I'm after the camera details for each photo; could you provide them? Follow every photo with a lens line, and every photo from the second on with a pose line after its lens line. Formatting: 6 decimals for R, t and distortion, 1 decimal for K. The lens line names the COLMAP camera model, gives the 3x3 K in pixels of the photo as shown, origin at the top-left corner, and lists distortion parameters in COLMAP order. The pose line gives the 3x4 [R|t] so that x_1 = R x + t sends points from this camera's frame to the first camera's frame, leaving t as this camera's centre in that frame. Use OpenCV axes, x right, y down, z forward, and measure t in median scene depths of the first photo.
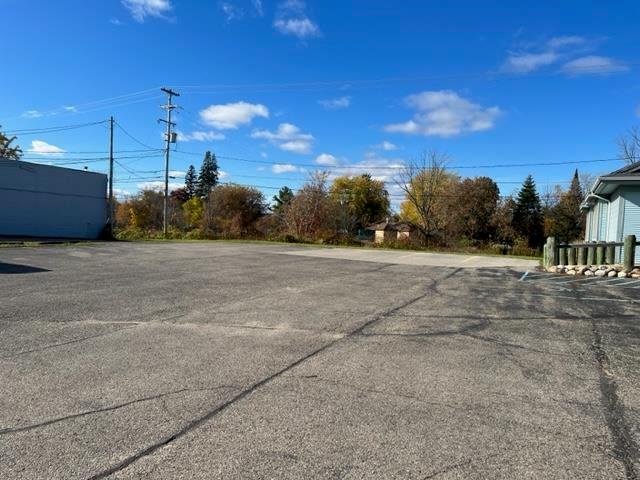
lens RADIAL K [[474.1, 0, 319.8], [0, 474.1, 240.4], [0, 0, 1]] dist [0.039641, -0.038417]
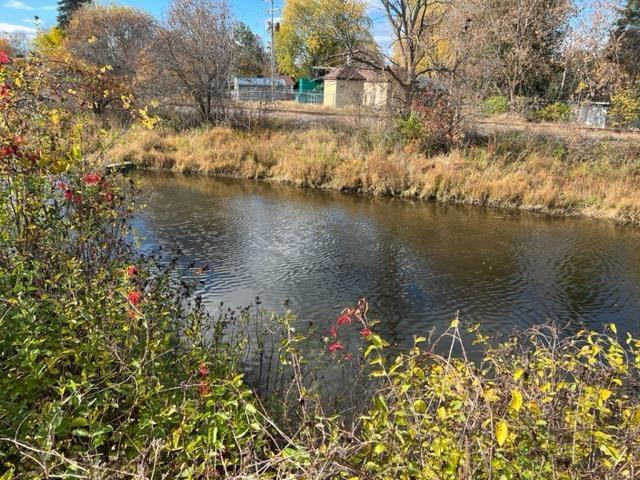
lens RADIAL K [[474.1, 0, 320.8], [0, 474.1, 240.3], [0, 0, 1]] dist [0.039641, -0.038417]
pose [[0.999943, -0.009442, -0.004894, 0.139304], [0.010450, 0.957928, 0.286820, -0.002792], [0.001980, -0.286855, 0.957972, 0.529612]]
